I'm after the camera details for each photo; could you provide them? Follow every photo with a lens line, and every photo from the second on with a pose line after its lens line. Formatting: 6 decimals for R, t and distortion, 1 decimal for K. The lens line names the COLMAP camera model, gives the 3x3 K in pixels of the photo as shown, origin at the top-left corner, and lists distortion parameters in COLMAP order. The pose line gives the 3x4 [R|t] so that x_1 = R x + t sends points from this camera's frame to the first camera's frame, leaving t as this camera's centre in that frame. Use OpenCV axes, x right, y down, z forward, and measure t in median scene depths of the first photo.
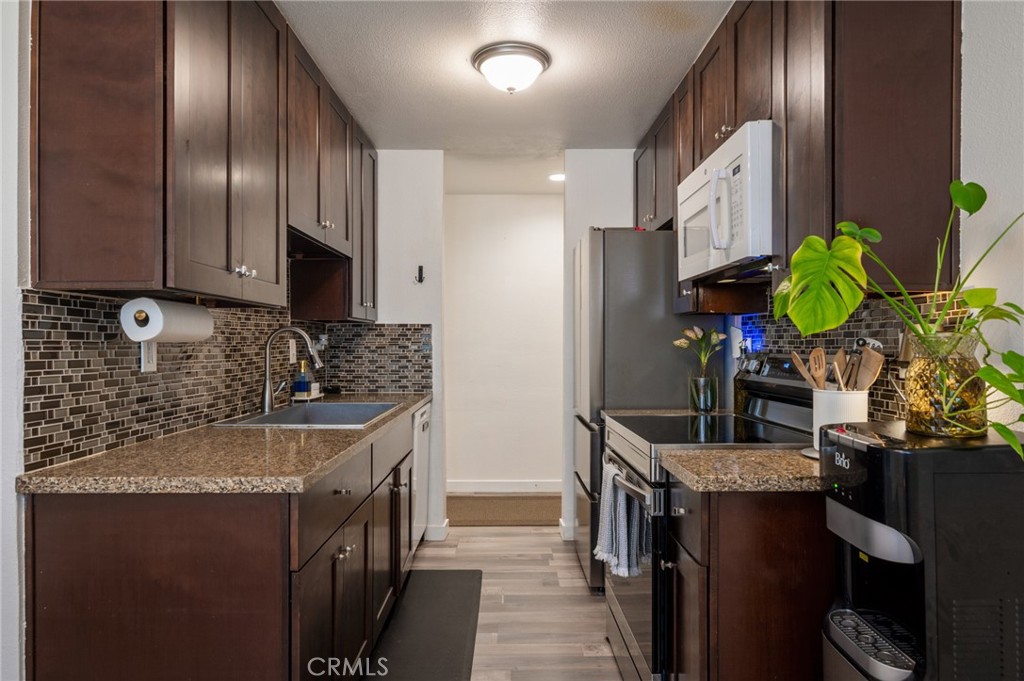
lens RADIAL K [[598.1, 0, 510.1], [0, 598.1, 342.1], [0, 0, 1]] dist [-0.001860, -0.000355]
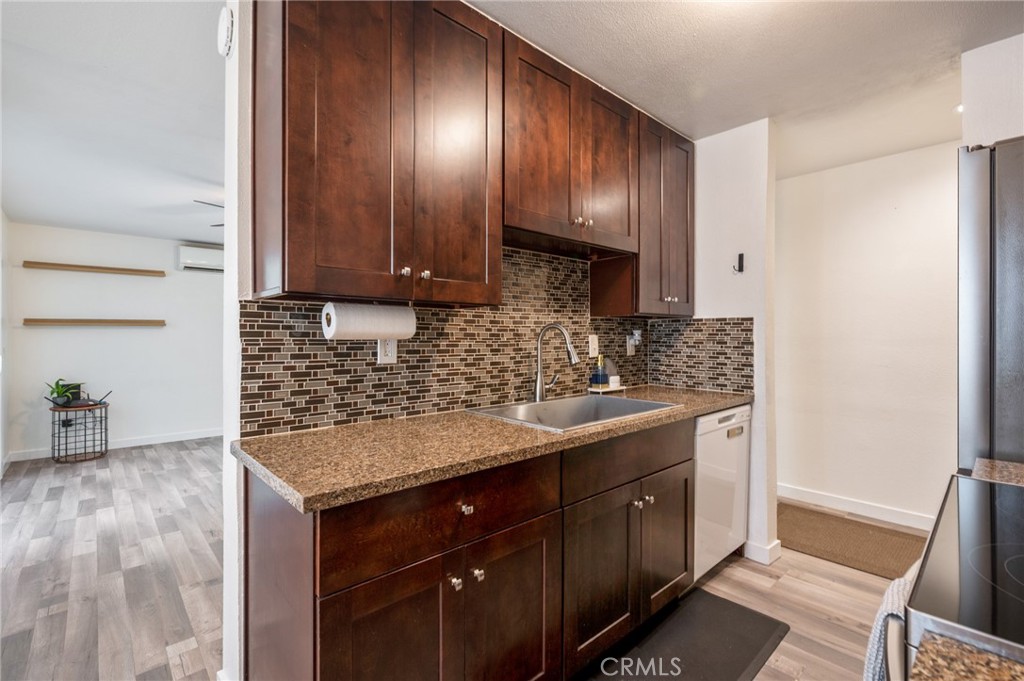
lens RADIAL K [[457.9, 0, 515.9], [0, 457.9, 336.0], [0, 0, 1]] dist [0.002762, 0.000507]
pose [[0.681792, 0.002417, -0.731542, 0.236385], [-0.000296, 0.999995, 0.003028, -0.008015], [0.731546, -0.001849, 0.681790, 0.507737]]
